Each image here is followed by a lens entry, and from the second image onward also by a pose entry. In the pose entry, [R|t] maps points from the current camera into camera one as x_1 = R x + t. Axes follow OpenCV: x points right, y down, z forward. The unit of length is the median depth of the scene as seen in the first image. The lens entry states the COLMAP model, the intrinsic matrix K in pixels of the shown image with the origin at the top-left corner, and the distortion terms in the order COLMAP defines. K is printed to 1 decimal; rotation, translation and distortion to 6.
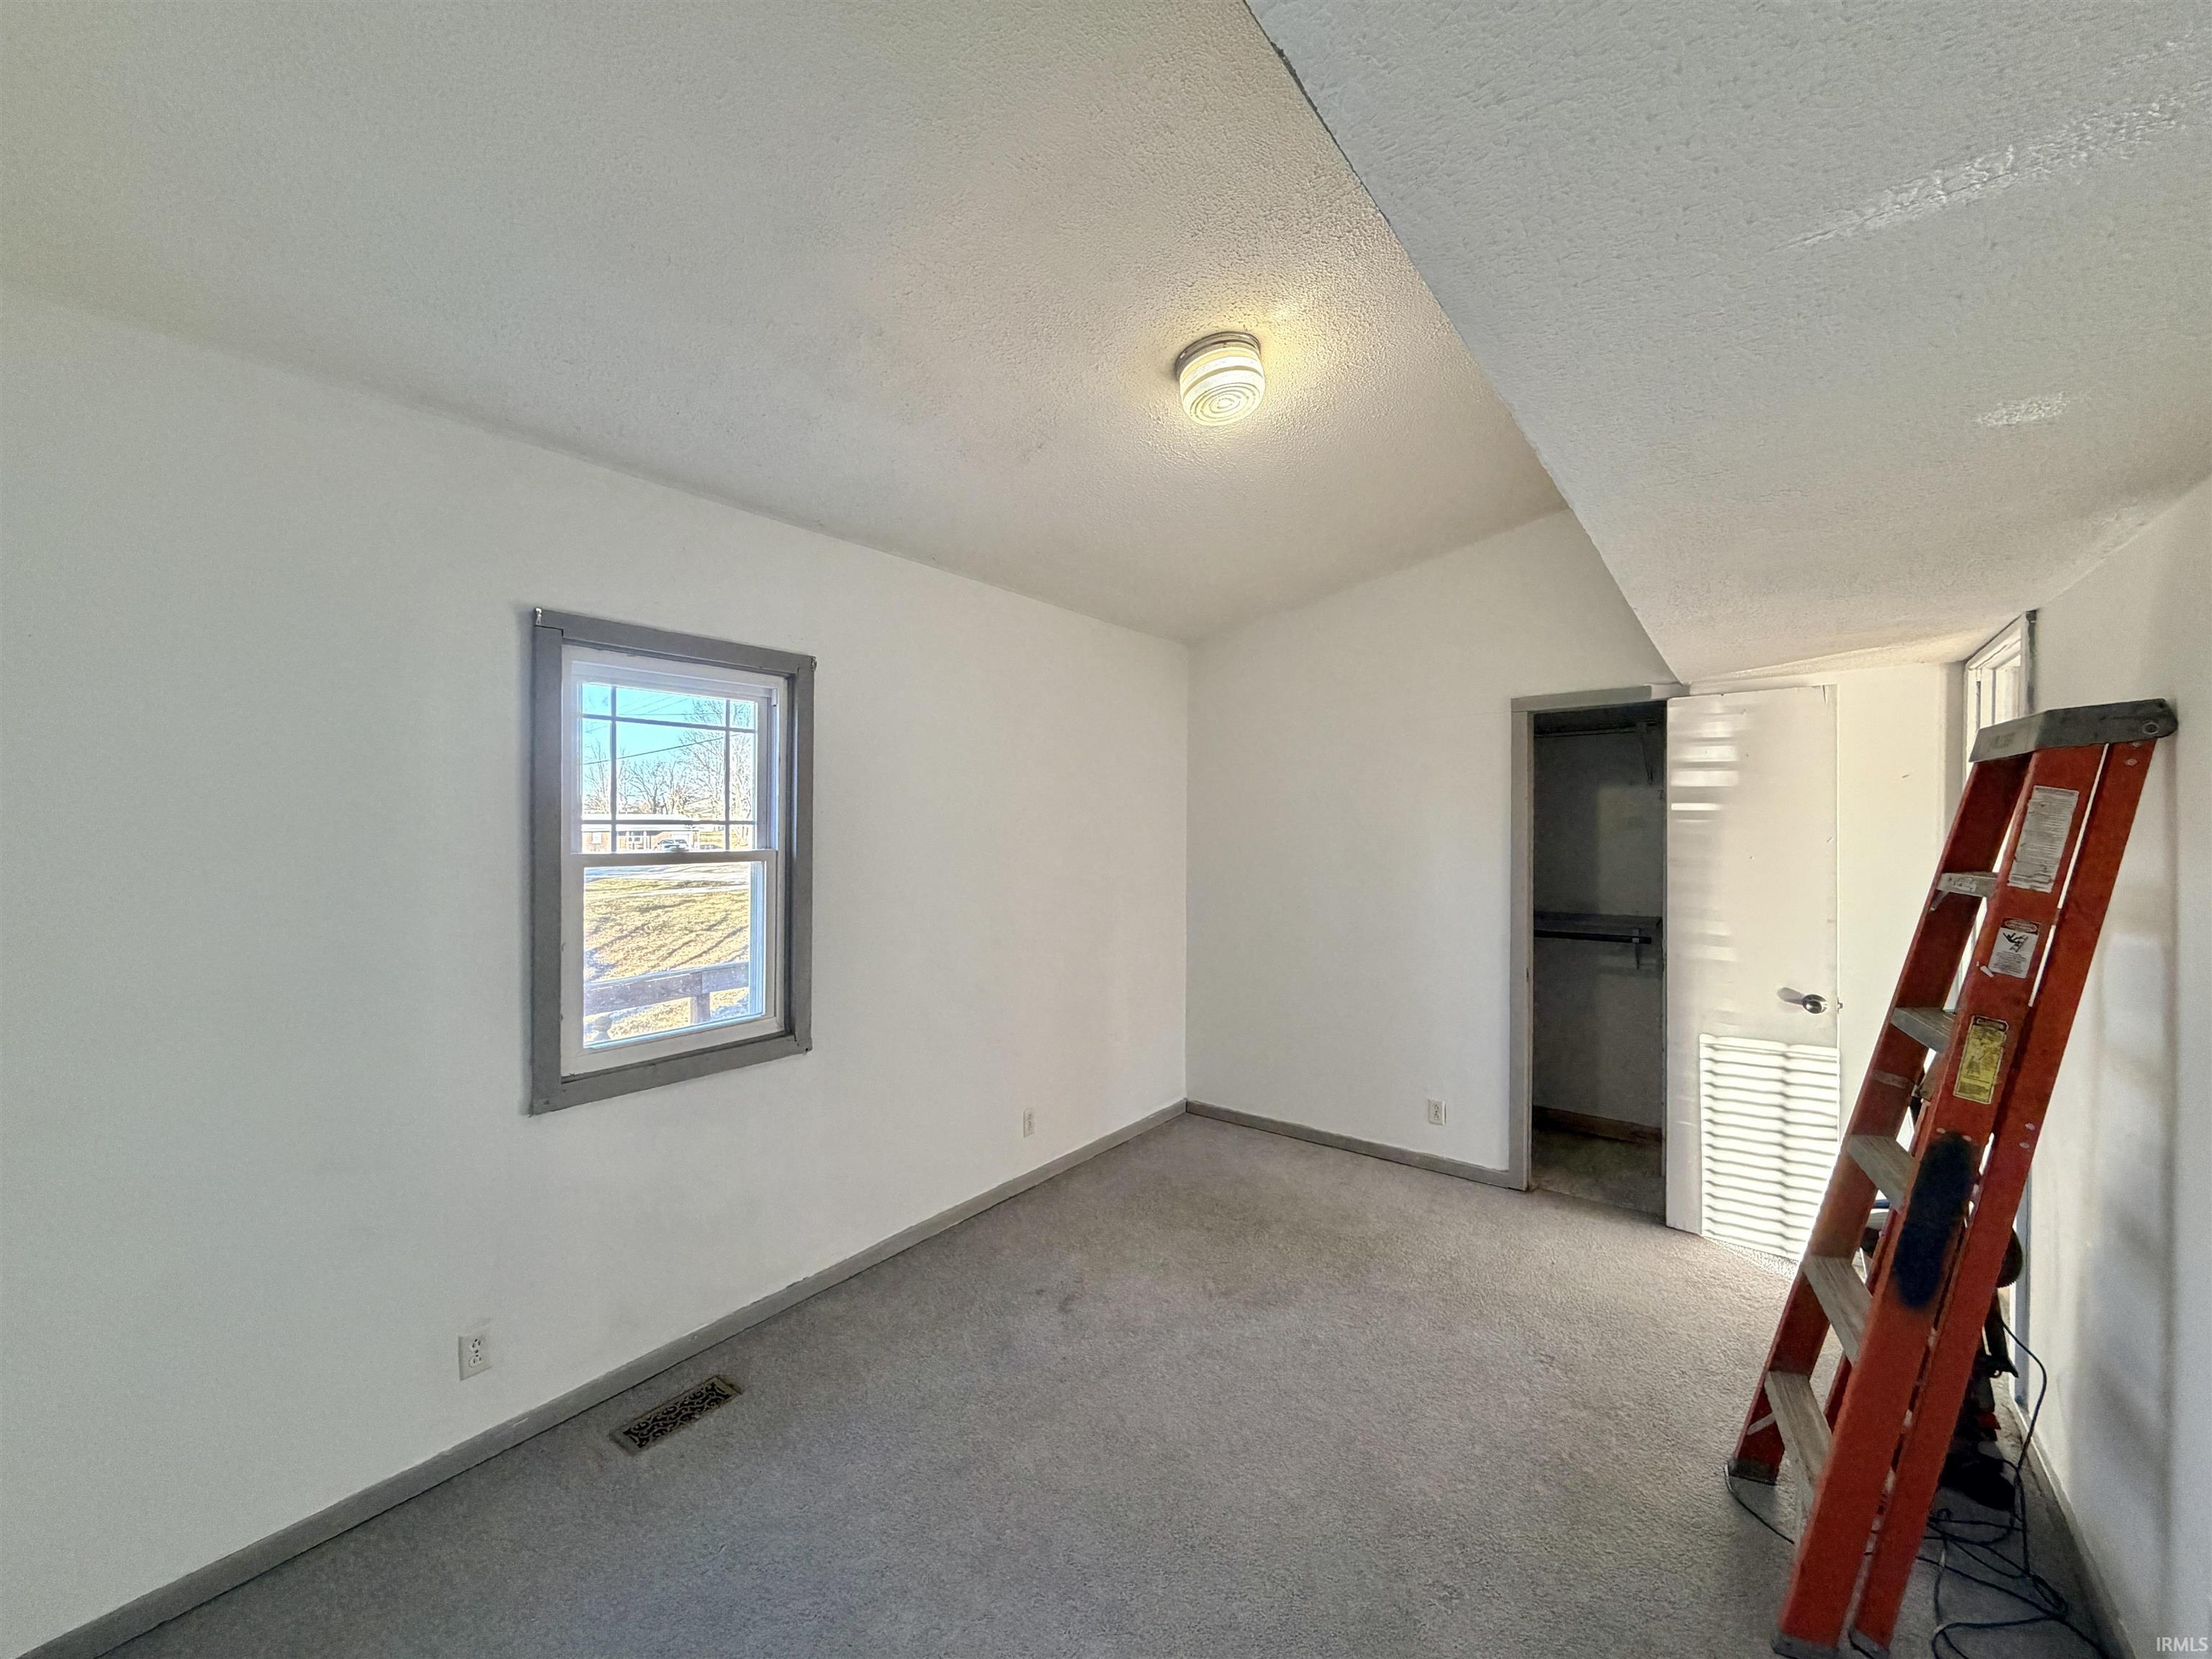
lens RADIAL K [[877.1, 0, 1103.1], [0, 877.1, 832.4], [0, 0, 1]] dist [-0.001442, -0.000081]
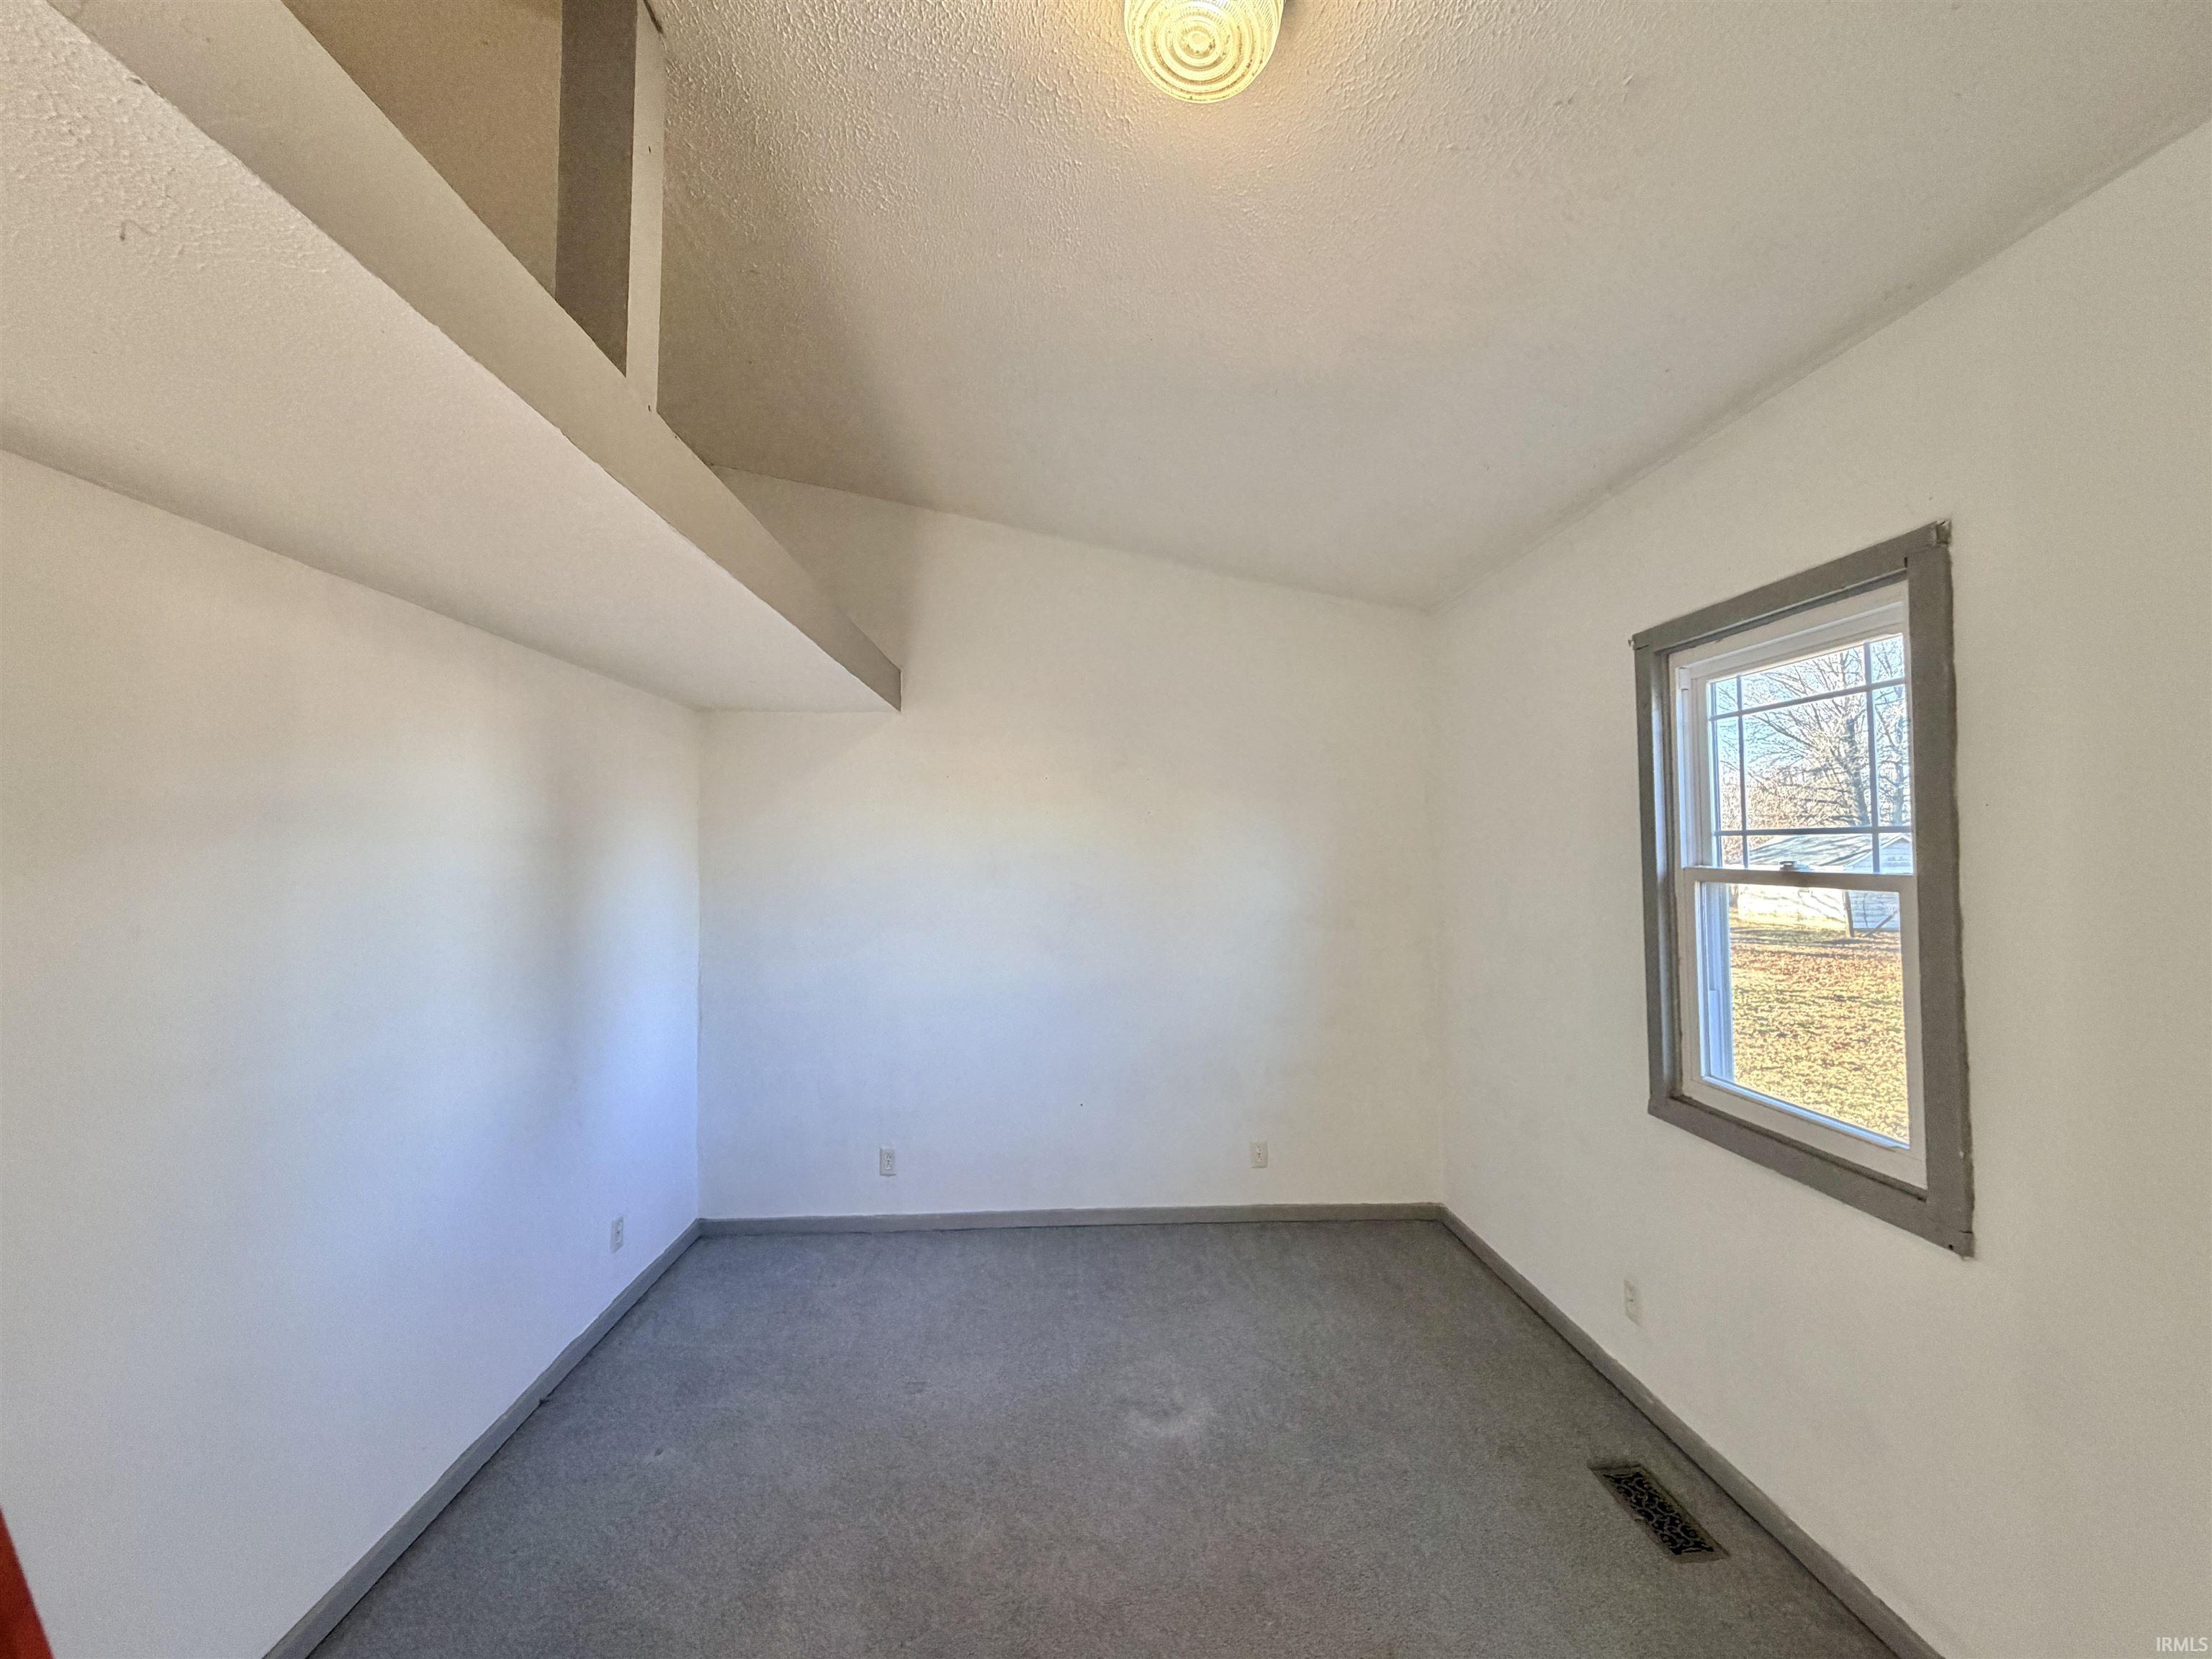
lens RADIAL K [[877.1, 0, 1103.1], [0, 877.1, 832.4], [0, 0, 1]] dist [-0.001442, -0.000081]
pose [[-0.760389, -0.000528, -0.649468, 0.475454], [0.008196, 0.999912, -0.010410, -0.008588], [0.649417, -0.013239, -0.760318, 1.238977]]
